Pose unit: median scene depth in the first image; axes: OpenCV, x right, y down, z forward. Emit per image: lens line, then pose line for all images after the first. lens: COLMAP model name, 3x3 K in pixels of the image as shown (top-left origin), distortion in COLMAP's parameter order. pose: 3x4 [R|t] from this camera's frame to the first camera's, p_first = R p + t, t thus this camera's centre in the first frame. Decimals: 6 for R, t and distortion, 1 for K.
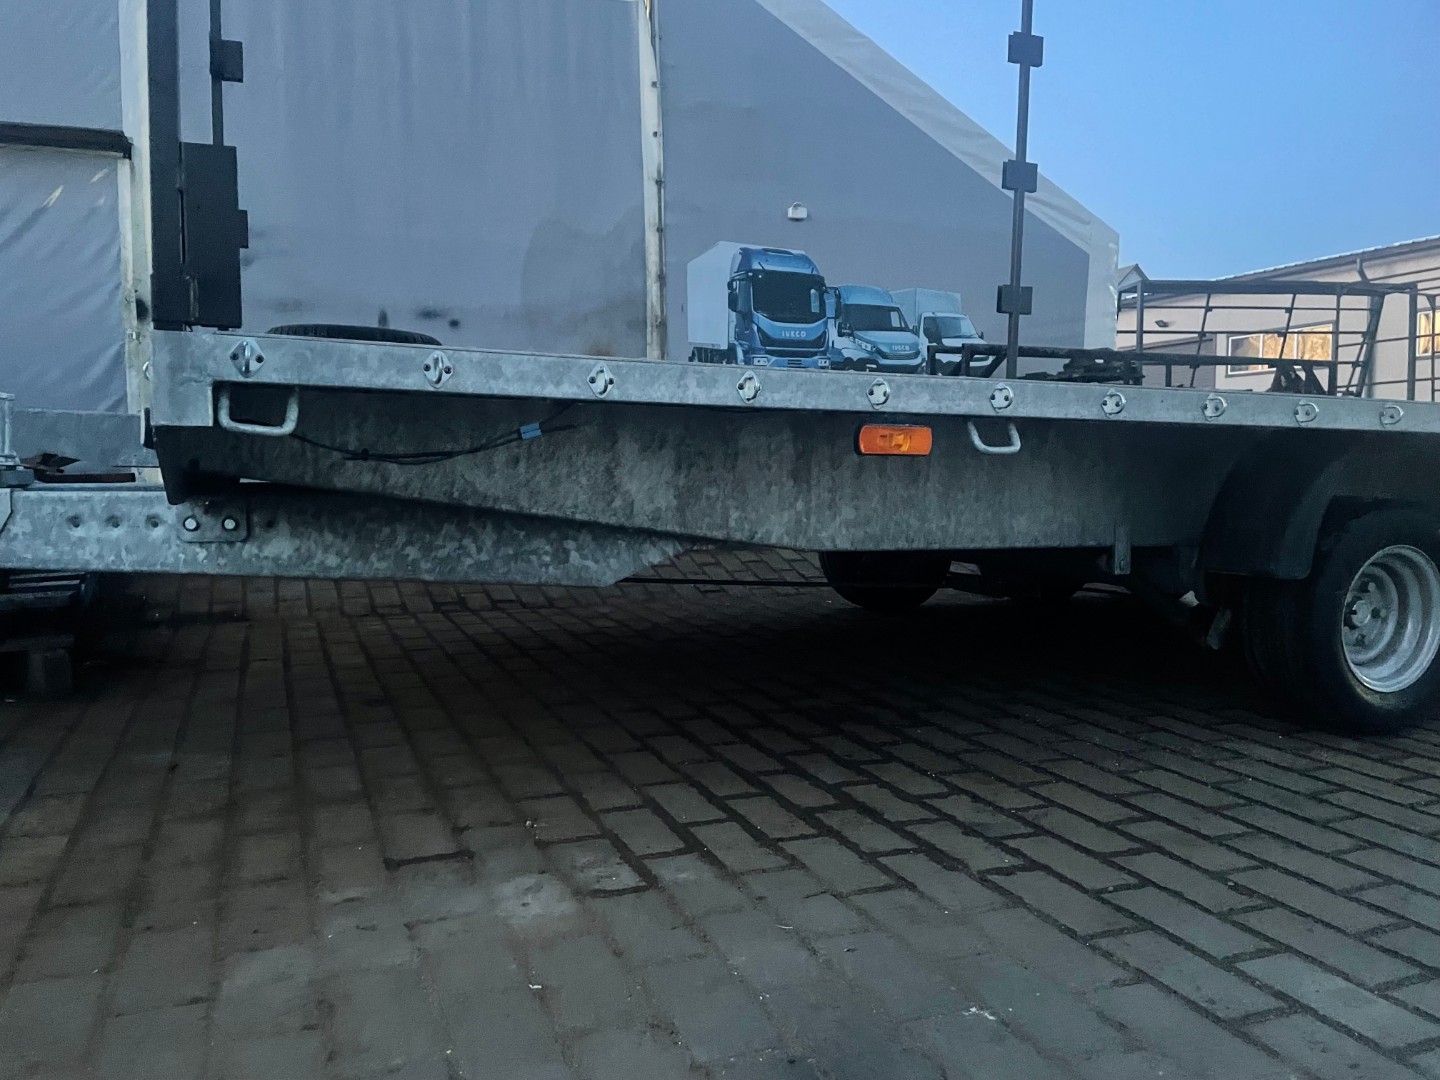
lens RADIAL K [[1071.8, 0, 702.9], [0, 1071.8, 547.7], [0, 0, 1]] dist [0.101032, -0.133752]
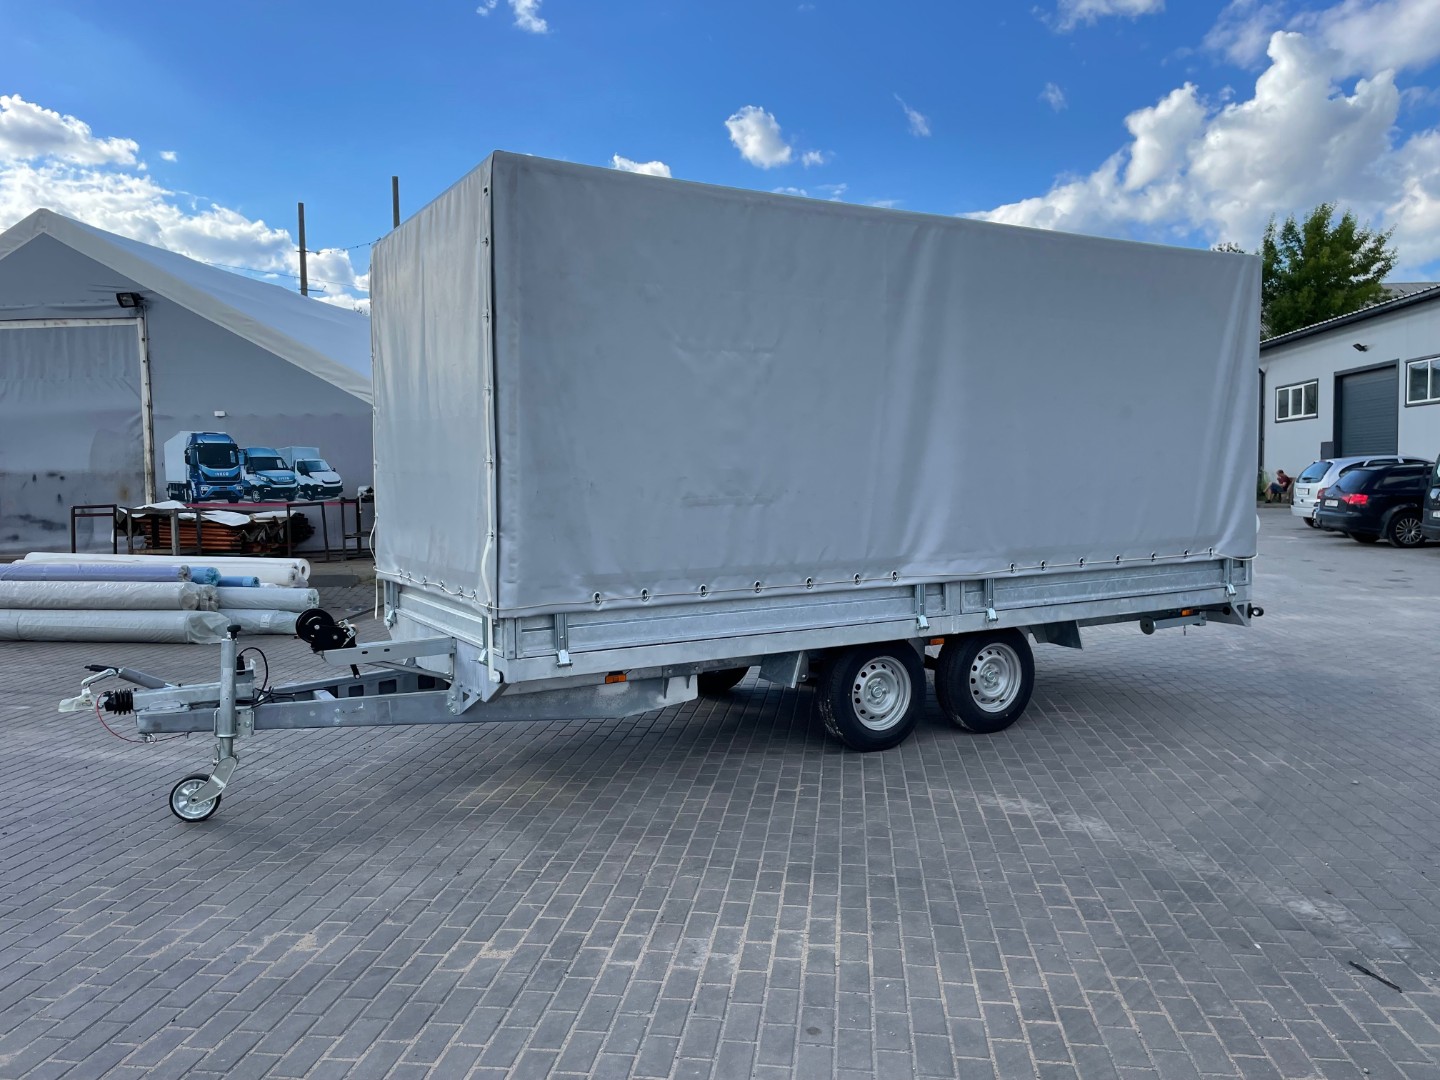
lens RADIAL K [[1086.9, 0, 728.2], [0, 1086.9, 538.9], [0, 0, 1]] dist [0.095972, -0.125348]
pose [[0.883358, 0.021596, -0.468201, 7.343197], [-0.029040, 0.999541, -0.008686, -0.363413], [0.467798, 0.021269, 0.883579, -1.331389]]
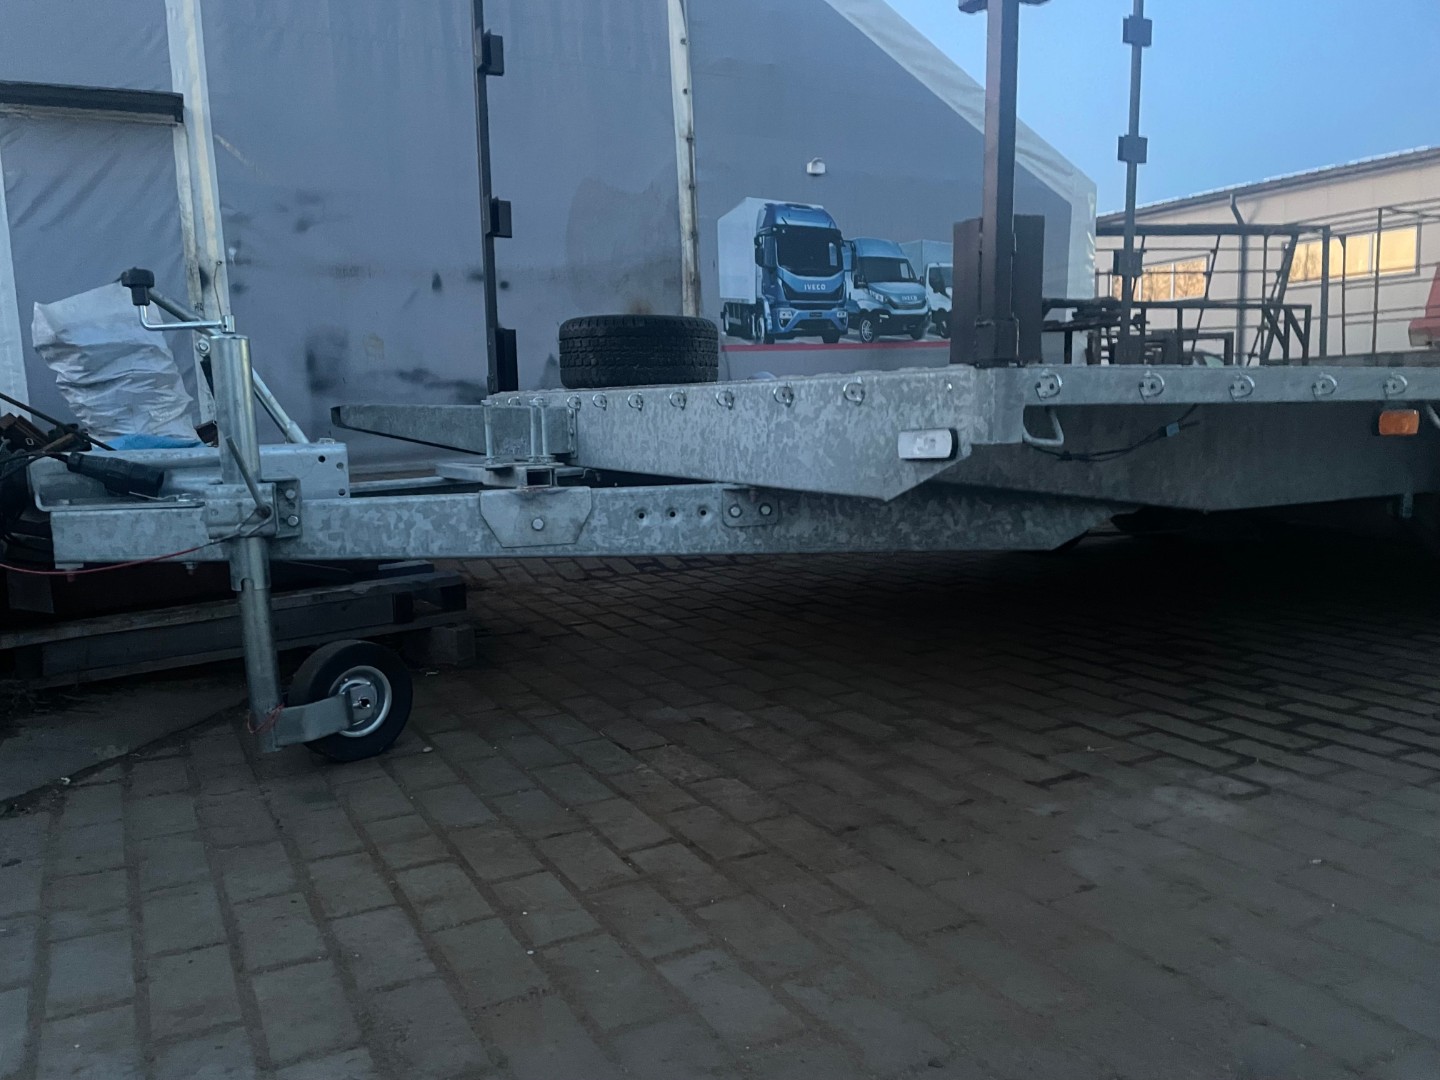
lens RADIAL K [[1071.8, 0, 702.9], [0, 1071.8, 547.7], [0, 0, 1]] dist [0.101032, -0.133752]
pose [[0.992818, -0.044084, 0.111212, -0.597741], [0.037909, 0.997652, 0.057043, -0.046863], [-0.113465, -0.052418, 0.992158, -0.123662]]
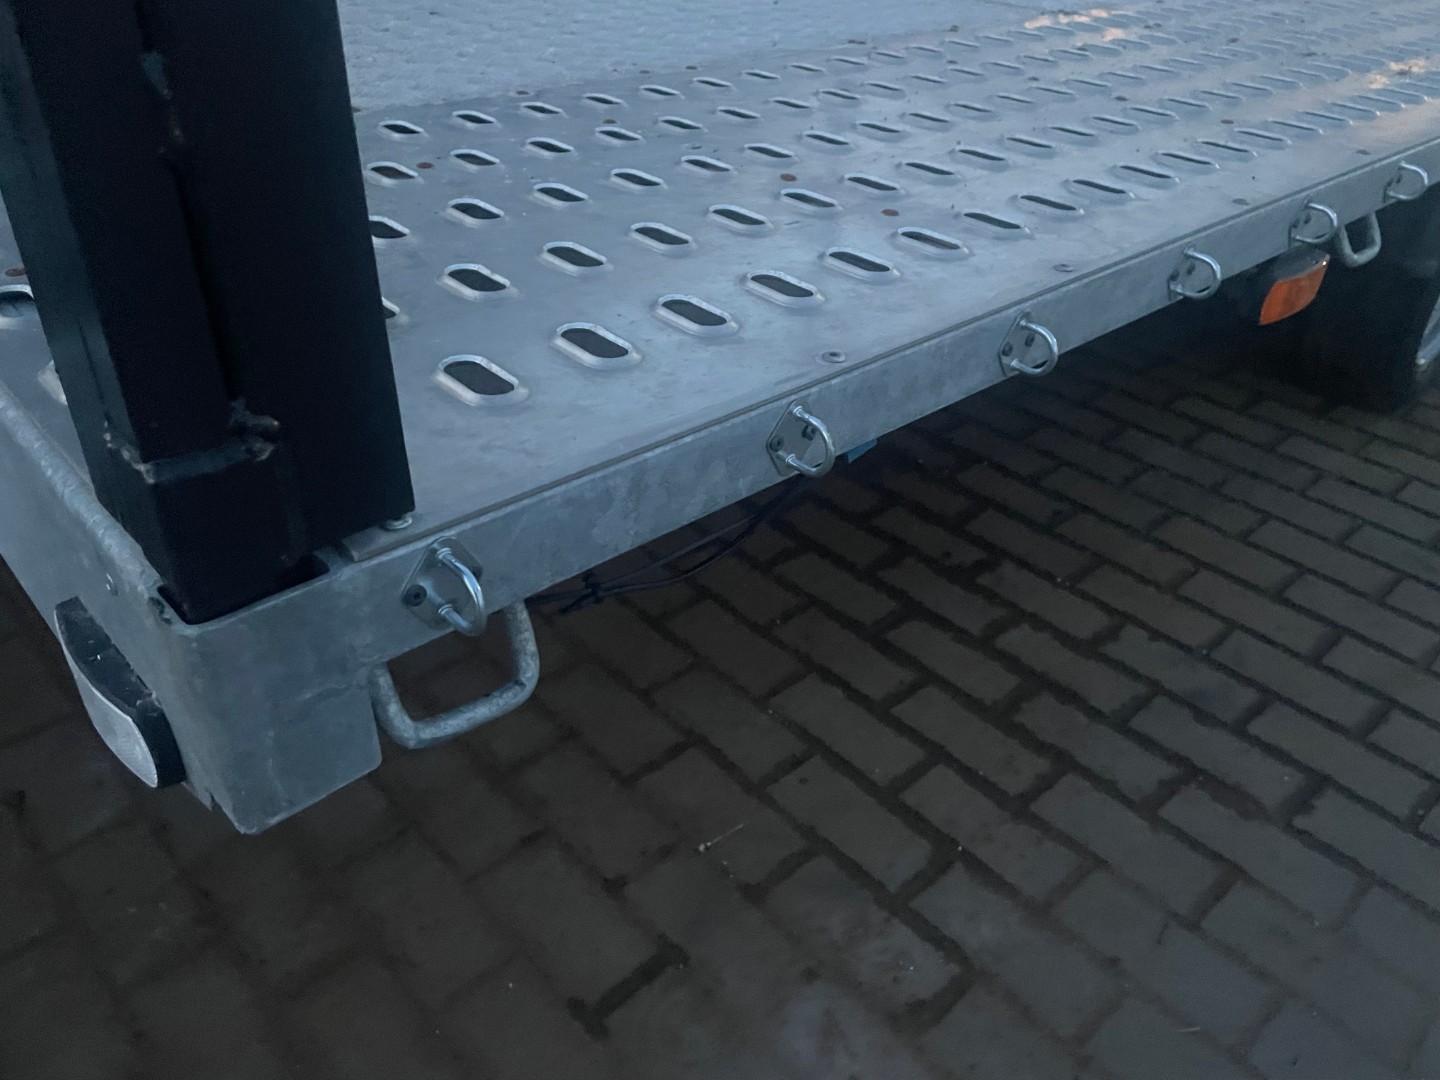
lens RADIAL K [[1086.9, 0, 728.2], [0, 1086.9, 538.9], [0, 0, 1]] dist [0.095972, -0.125348]
pose [[0.933075, -0.181765, 0.310376, -0.276279], [0.002119, 0.865679, 0.500595, -0.234231], [-0.359677, -0.466435, 0.808128, 0.420791]]
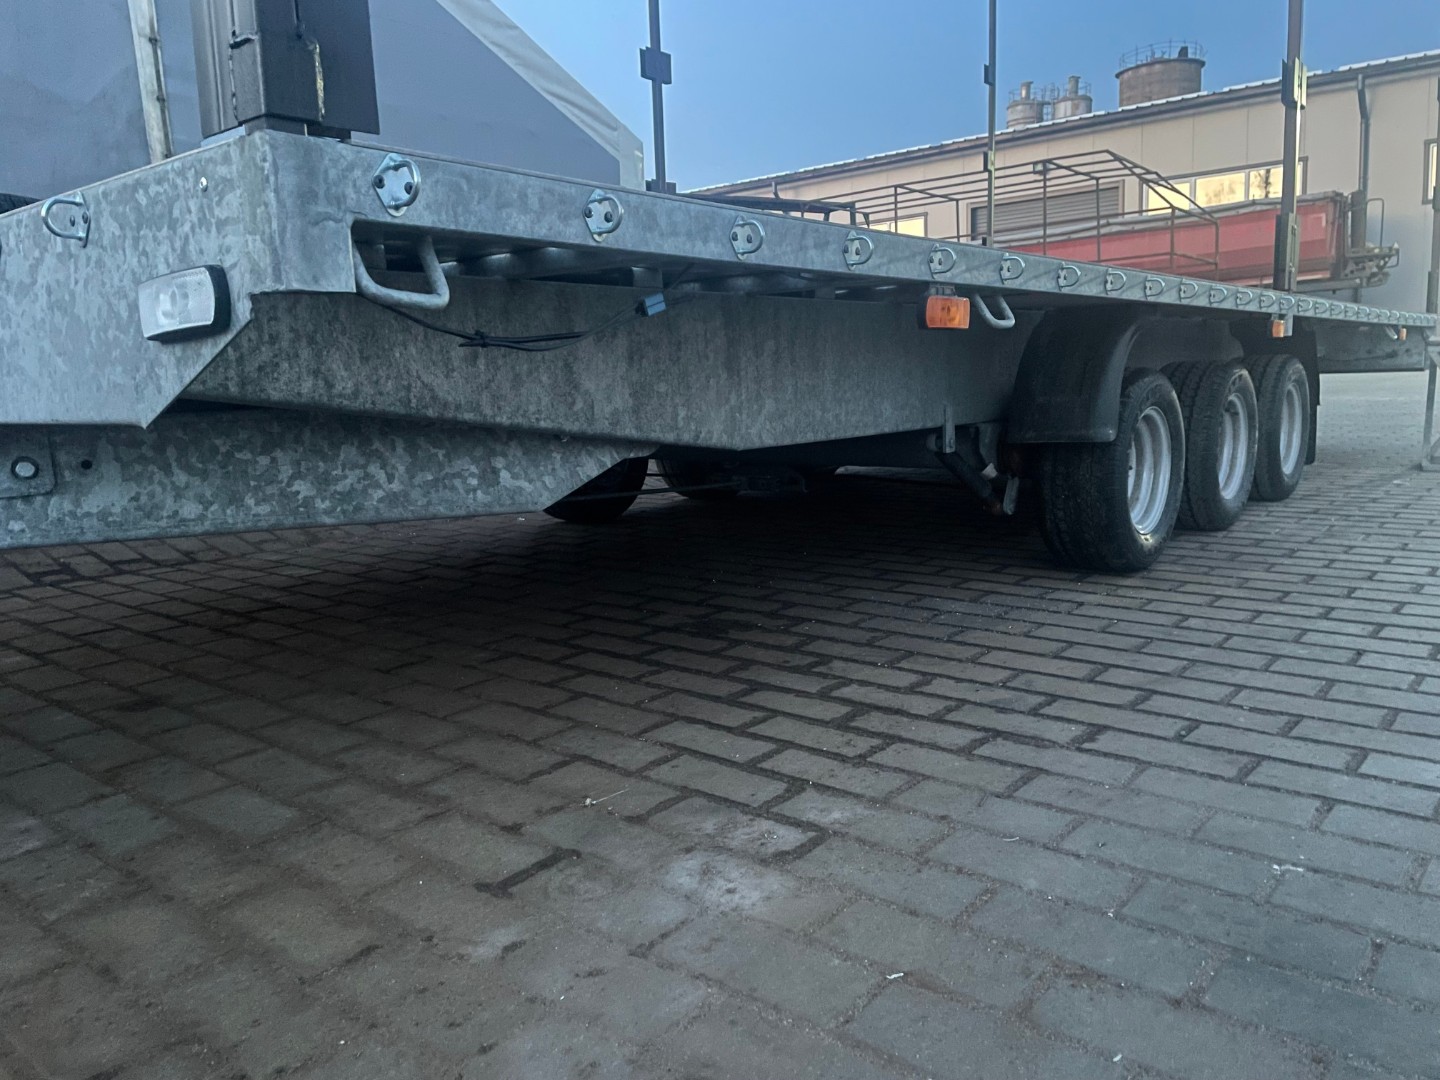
lens RADIAL K [[1075.8, 0, 709.9], [0, 1075.8, 538.3], [0, 0, 1]] dist [0.111390, -0.150755]
pose [[0.879773, -0.113007, 0.461767, -0.361960], [0.081566, 0.992814, 0.087567, -0.004297], [-0.468345, -0.039374, 0.882668, 0.204389]]
